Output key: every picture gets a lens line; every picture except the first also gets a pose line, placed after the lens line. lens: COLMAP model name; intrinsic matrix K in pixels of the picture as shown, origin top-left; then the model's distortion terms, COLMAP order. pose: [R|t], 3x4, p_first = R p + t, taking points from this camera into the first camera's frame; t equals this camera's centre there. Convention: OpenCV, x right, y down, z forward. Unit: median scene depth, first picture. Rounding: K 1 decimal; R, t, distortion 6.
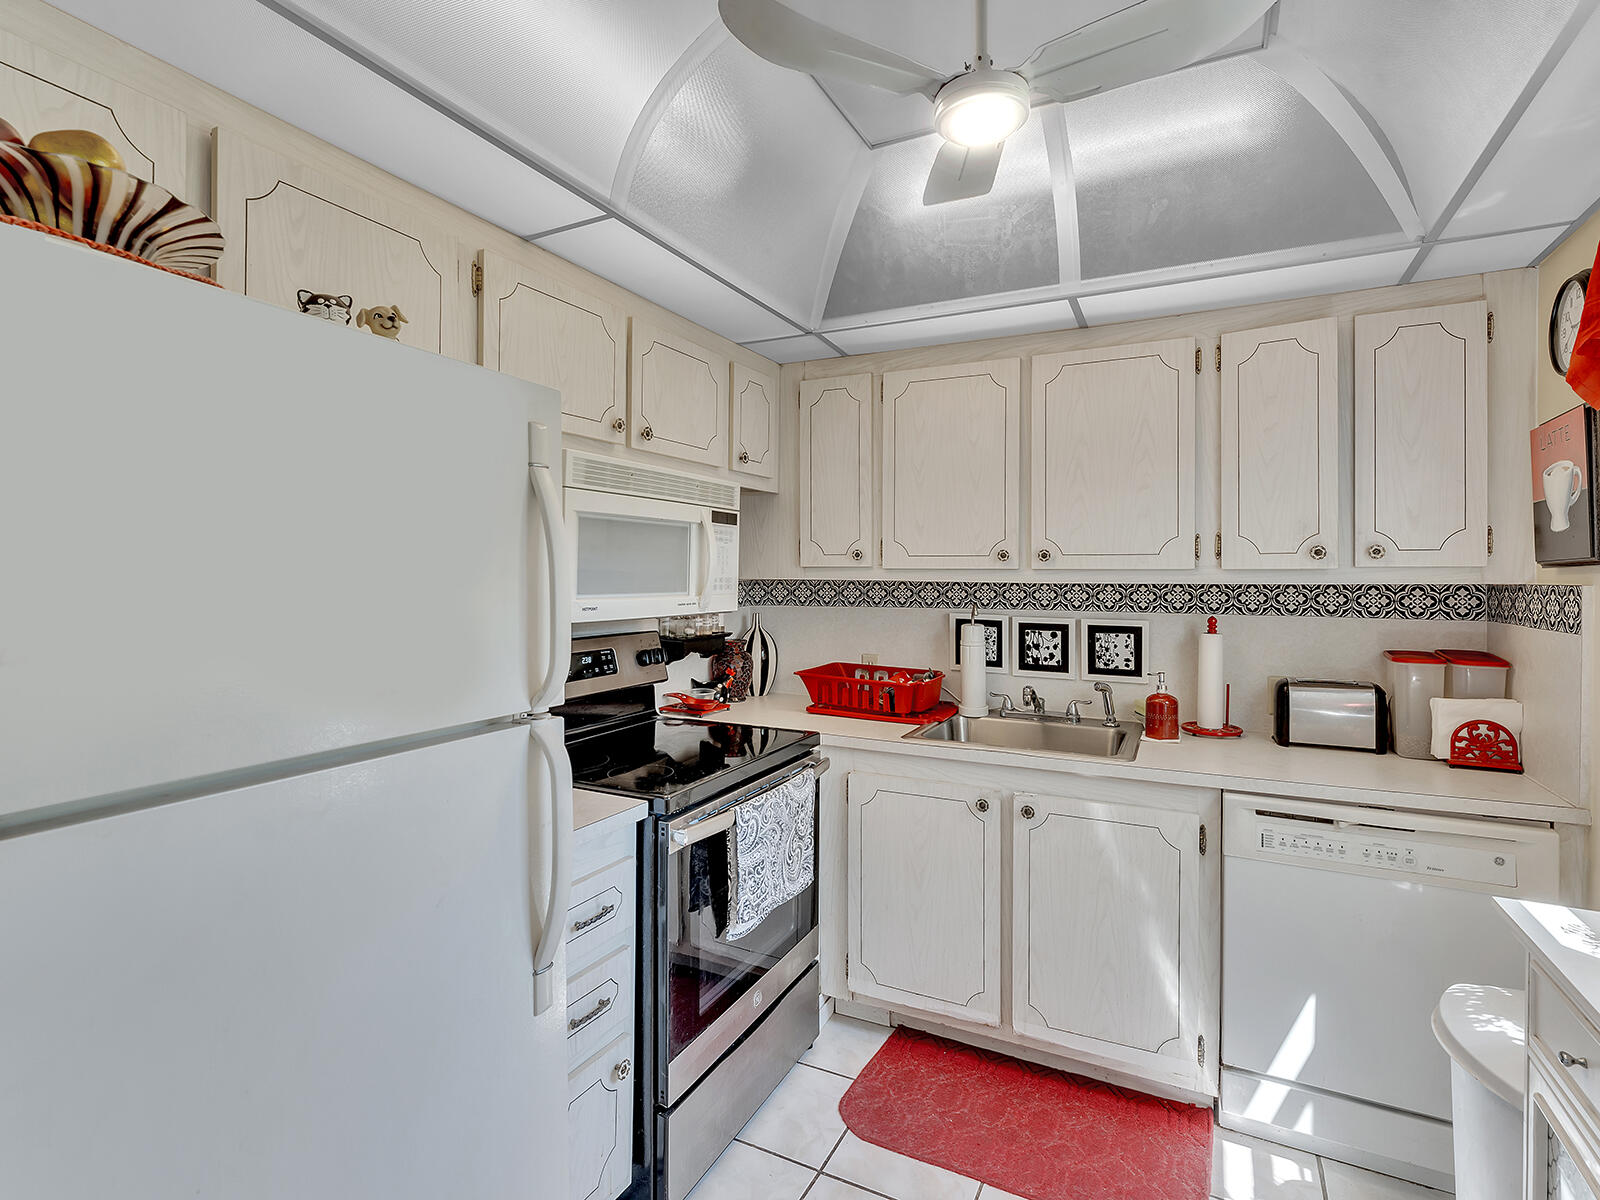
lens RADIAL K [[782.6, 0, 804.1], [0, 782.6, 575.3], [0, 0, 1]] dist [0.000100, -0.001419]
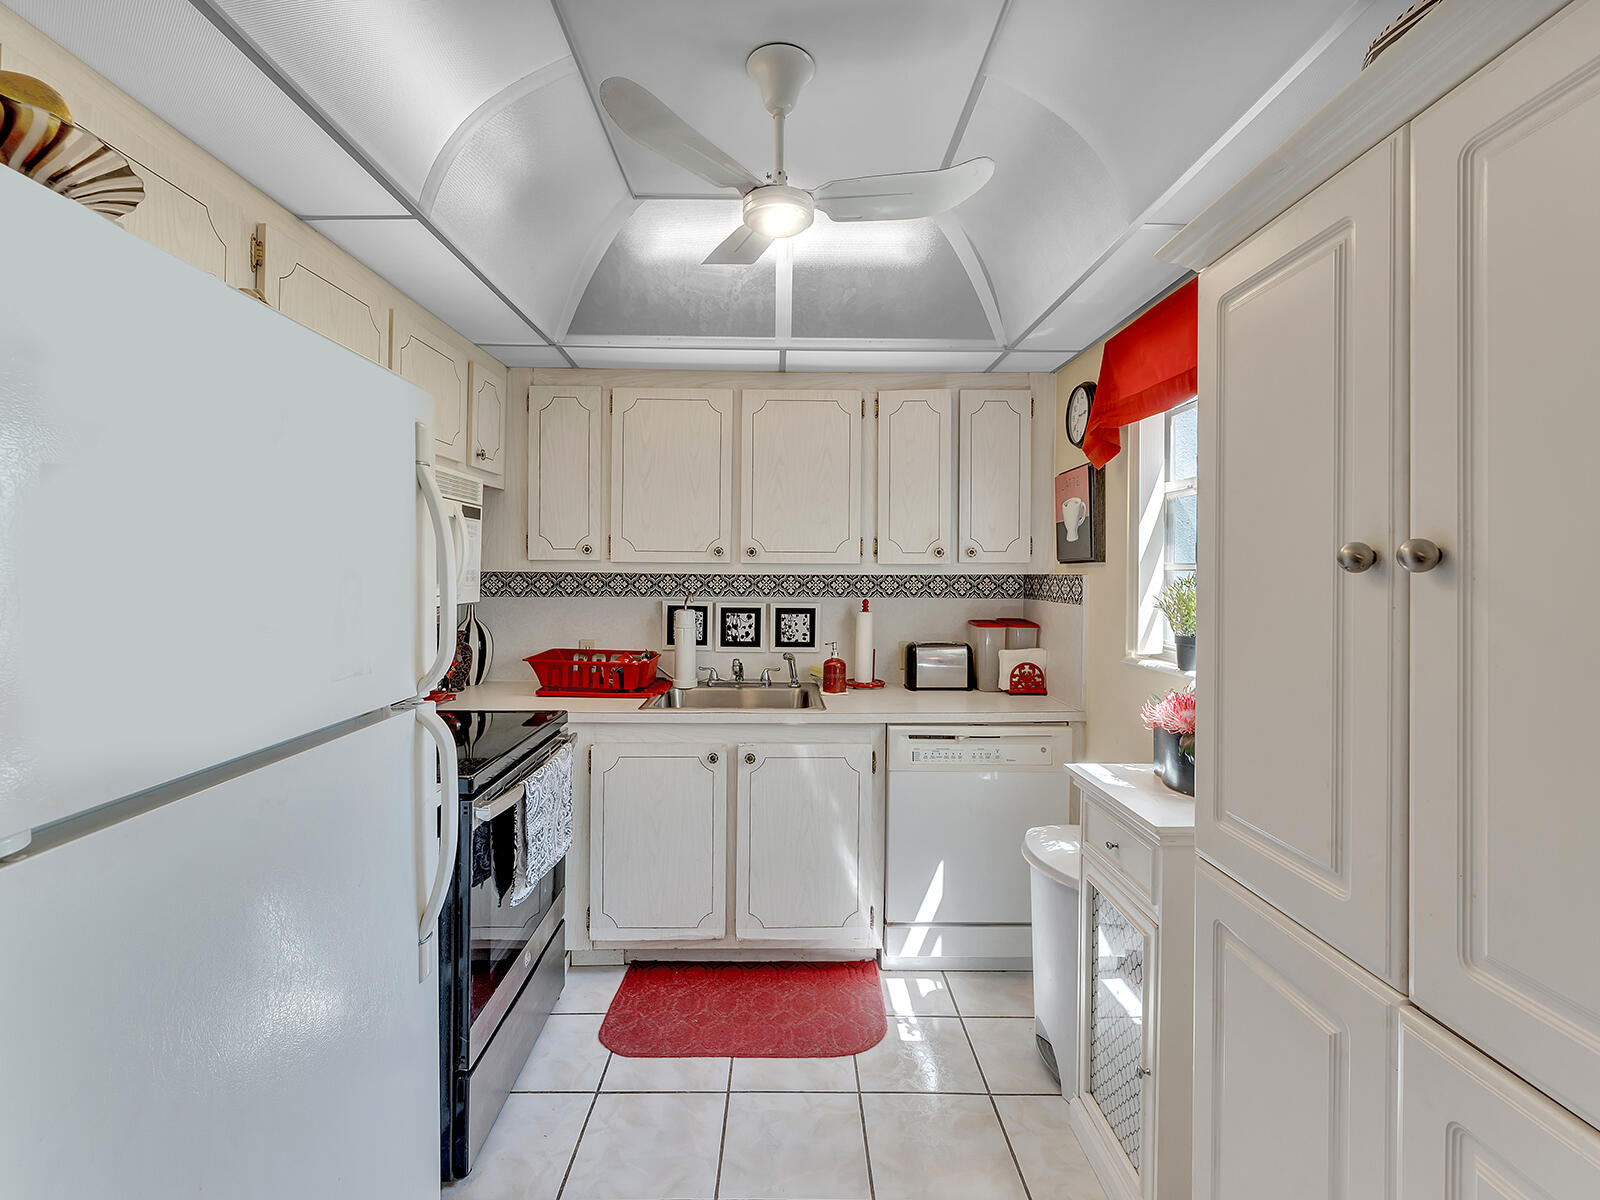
lens RADIAL K [[722.3, 0, 791.2], [0, 722.3, 570.5], [0, 0, 1]] dist [-0.001990, -0.000470]
pose [[0.891072, -0.000226, 0.453862, -0.171364], [-0.001306, 0.999994, 0.003062, 0.000243], [-0.453861, -0.003321, 0.891067, -0.049577]]
